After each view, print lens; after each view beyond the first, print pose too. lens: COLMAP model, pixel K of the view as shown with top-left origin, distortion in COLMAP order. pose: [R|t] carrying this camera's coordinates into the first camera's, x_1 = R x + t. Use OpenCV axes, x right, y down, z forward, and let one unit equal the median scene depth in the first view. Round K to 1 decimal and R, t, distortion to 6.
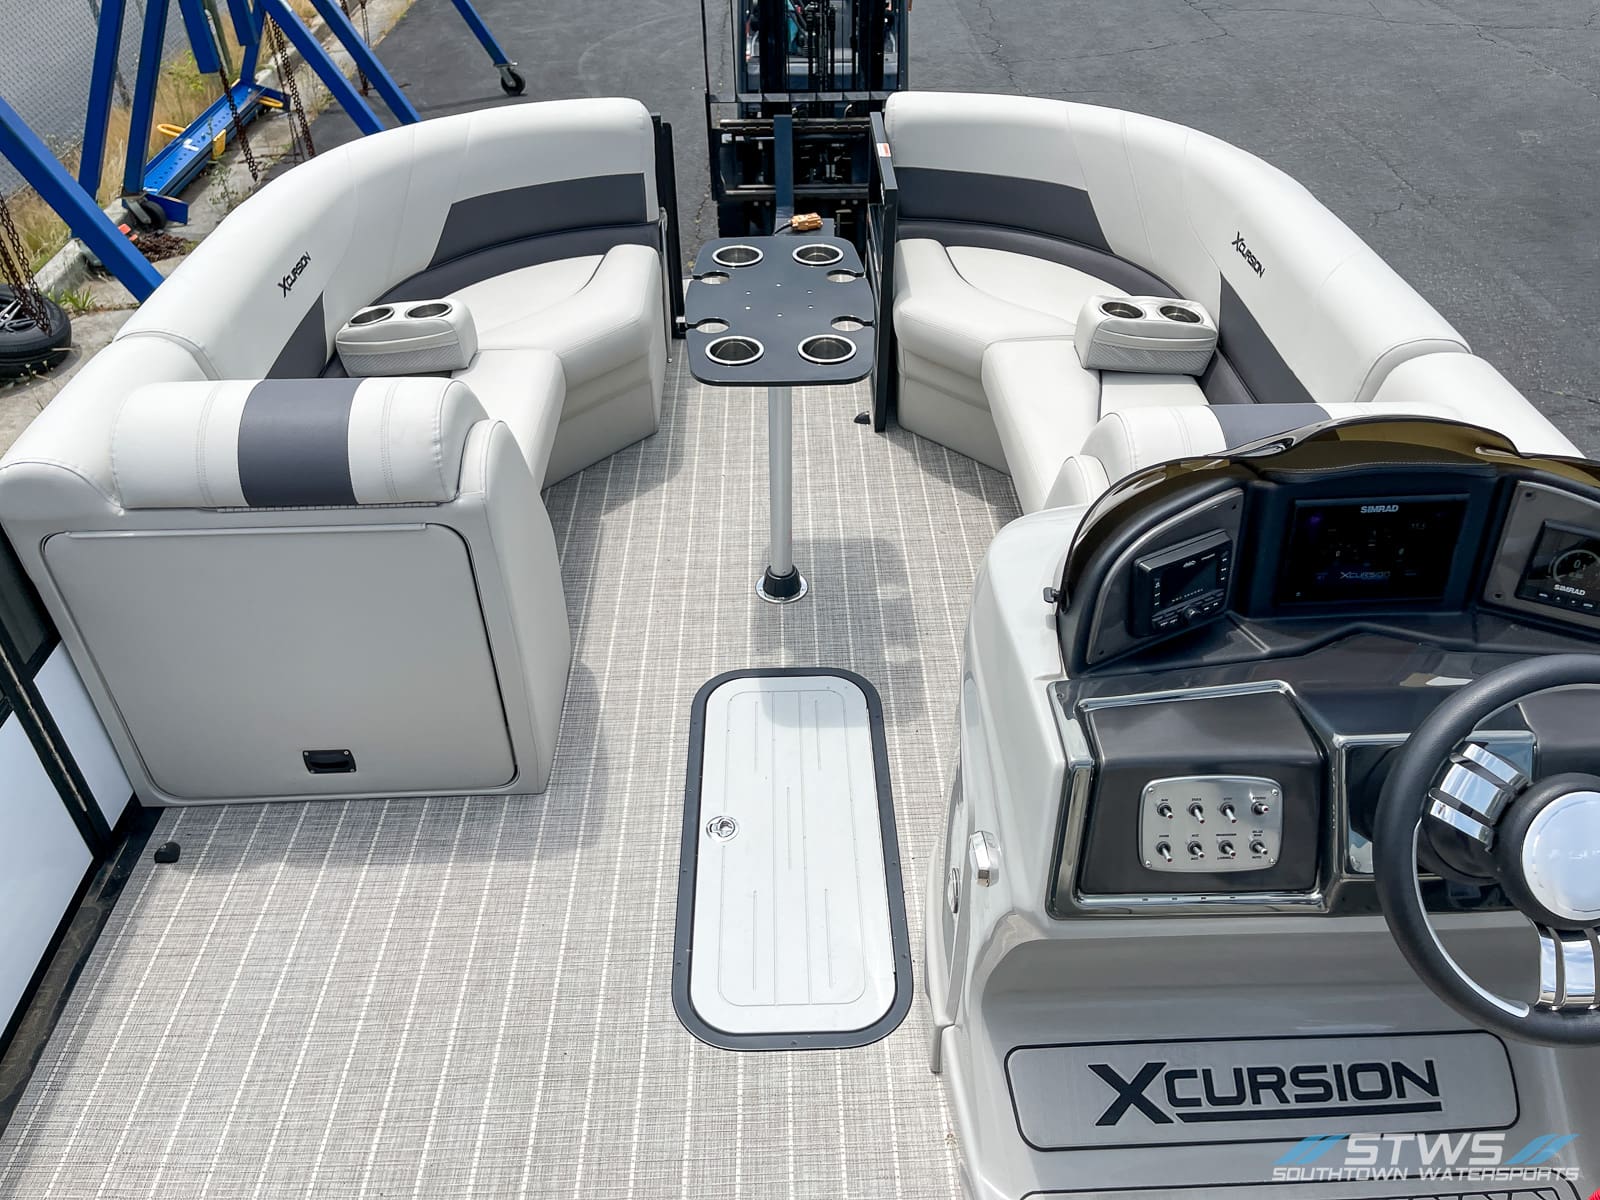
lens RADIAL K [[1215.5, 0, 806.3], [0, 1215.5, 594.3], [0, 0, 1]] dist [0.070317, -0.093217]
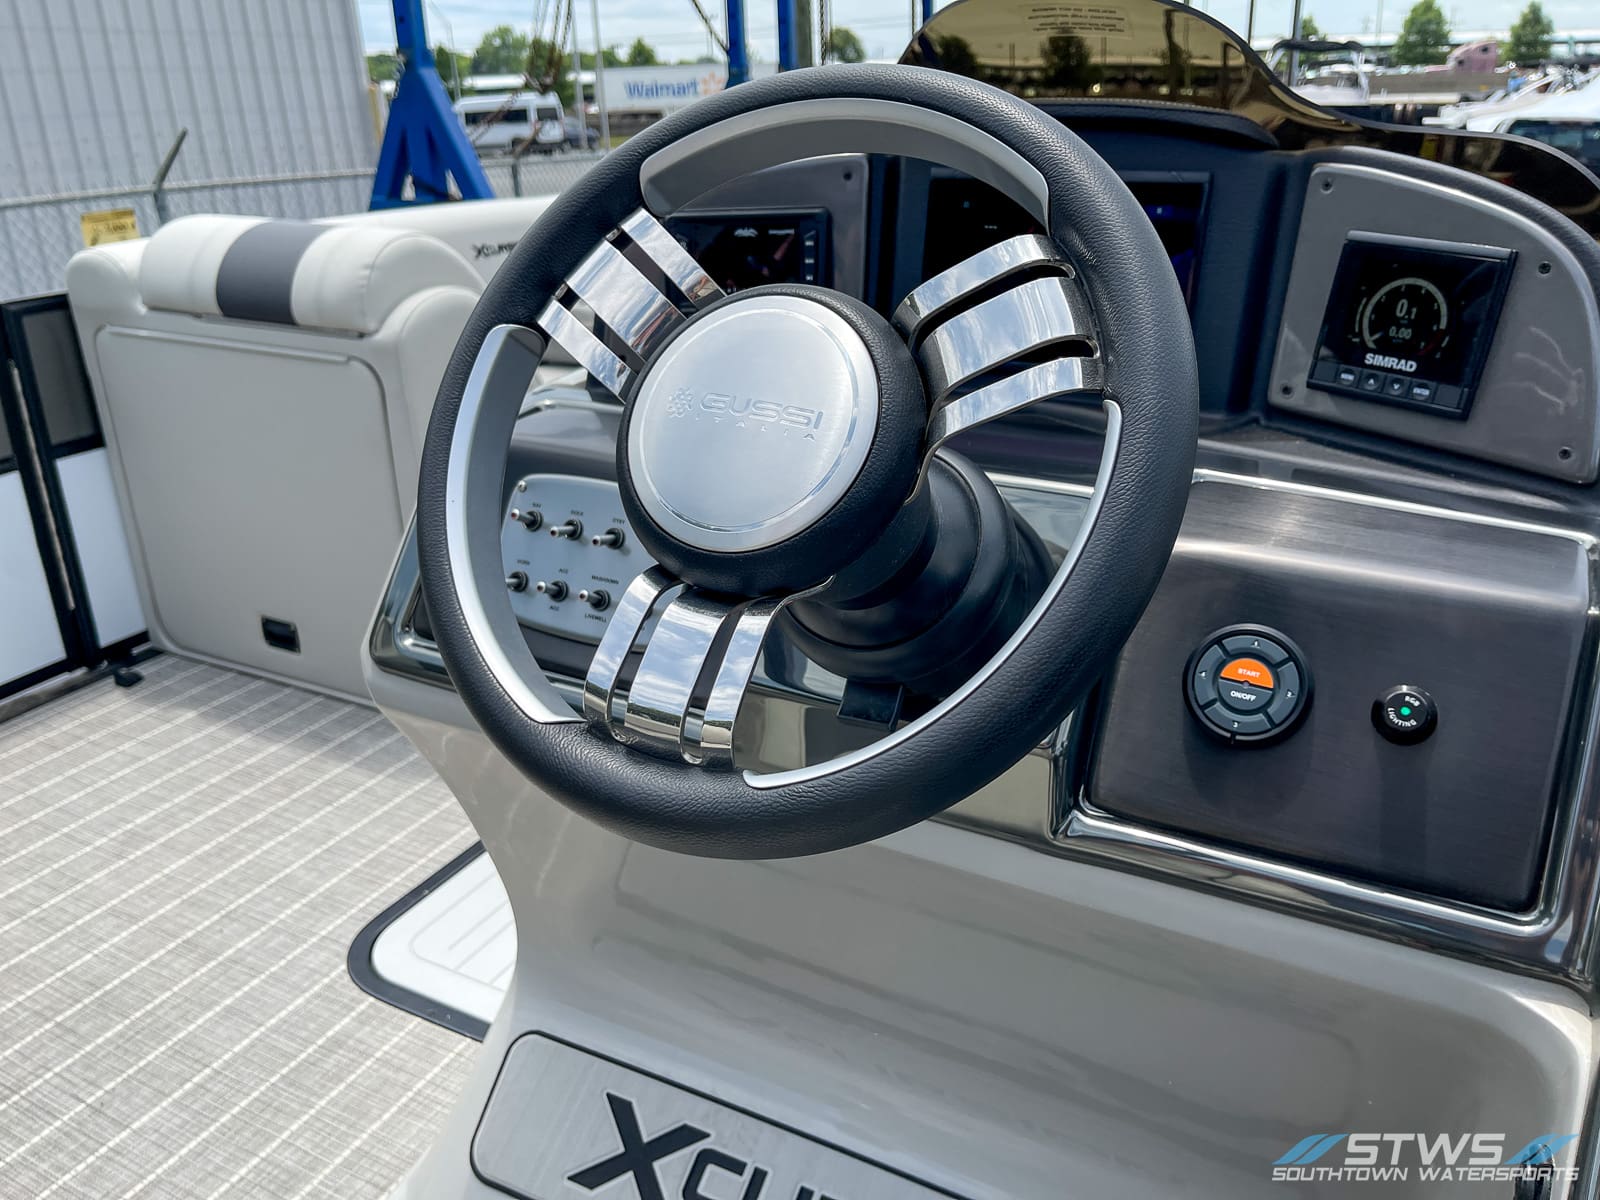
lens RADIAL K [[1231.7, 0, 800.0], [0, 1231.7, 600.0], [0, 0, 1]] dist [0.061143, -0.091700]
pose [[0.876532, 0.194181, -0.440437, 0.557824], [-0.297121, 0.938160, -0.177694, 0.226895], [0.378695, 0.286618, 0.880023, 0.390103]]
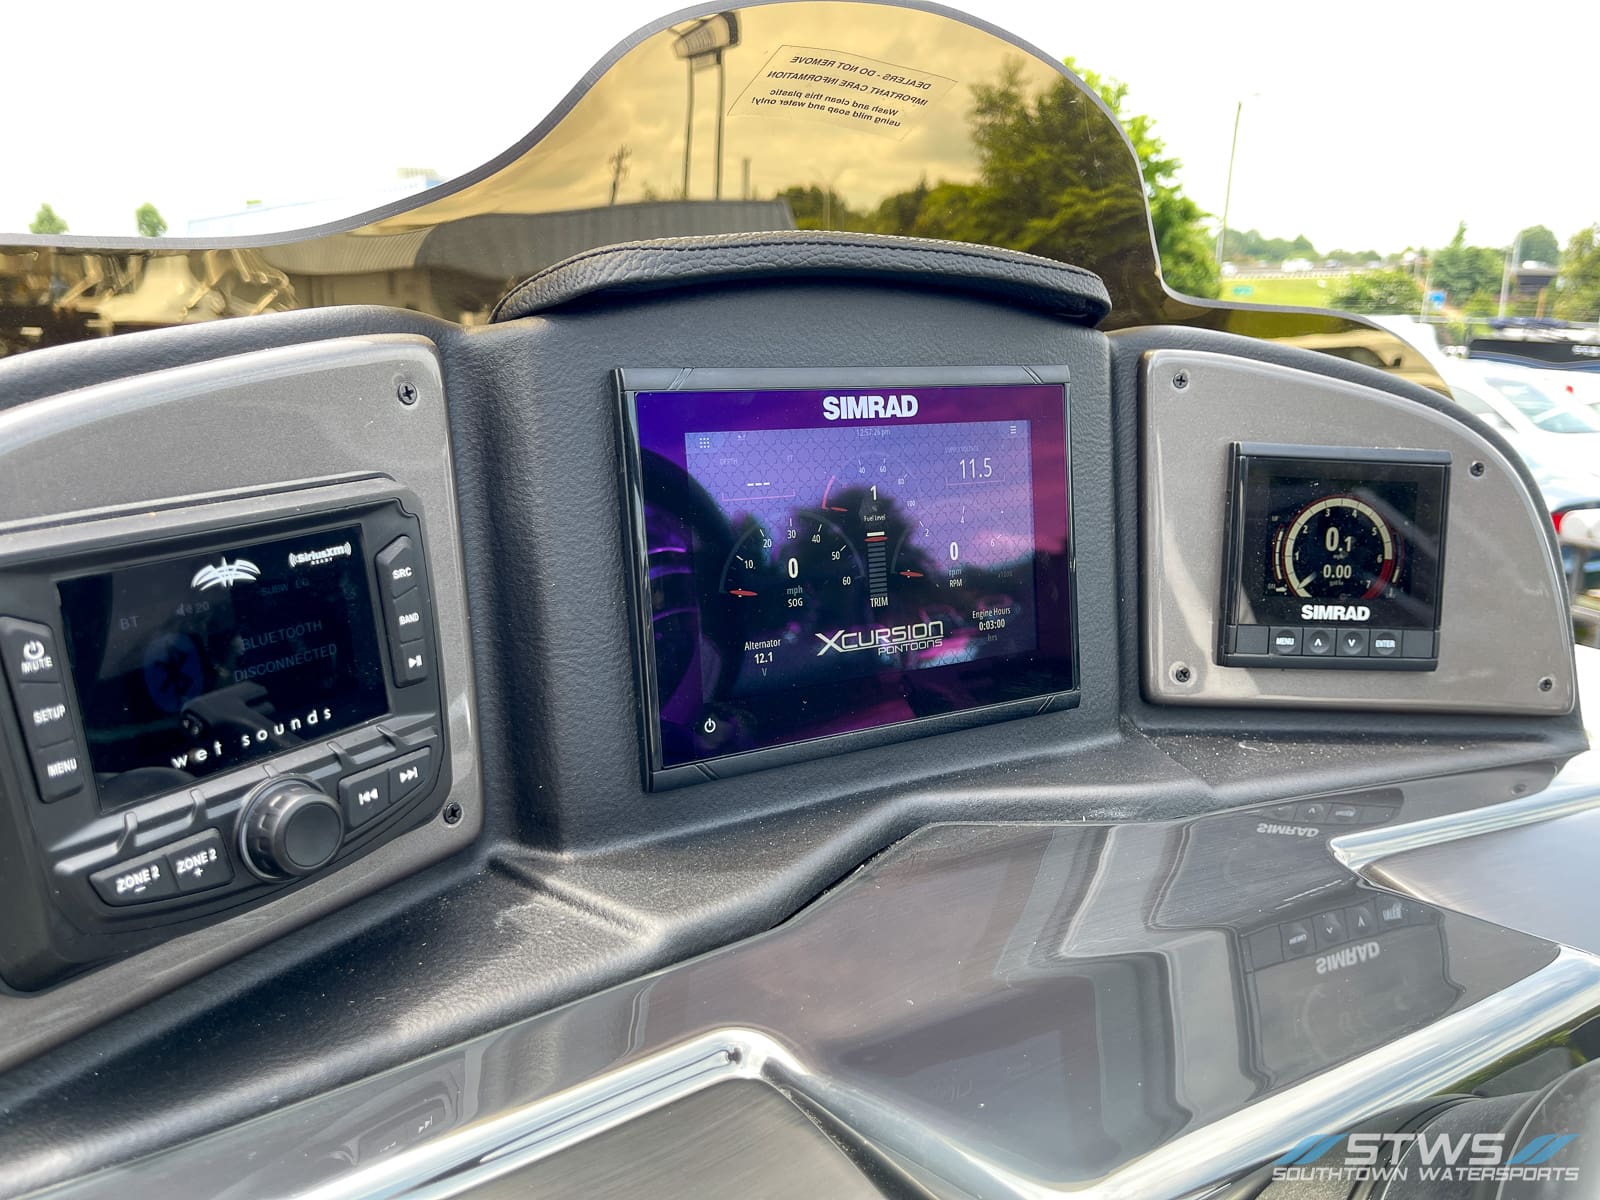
lens RADIAL K [[1231.7, 0, 800.0], [0, 1231.7, 600.0], [0, 0, 1]] dist [0.061143, -0.091700]
pose [[0.865171, -0.077064, 0.495520, 0.240875], [0.267246, 0.906970, -0.325554, 0.063910], [-0.424333, 0.414086, 0.805279, 0.645701]]
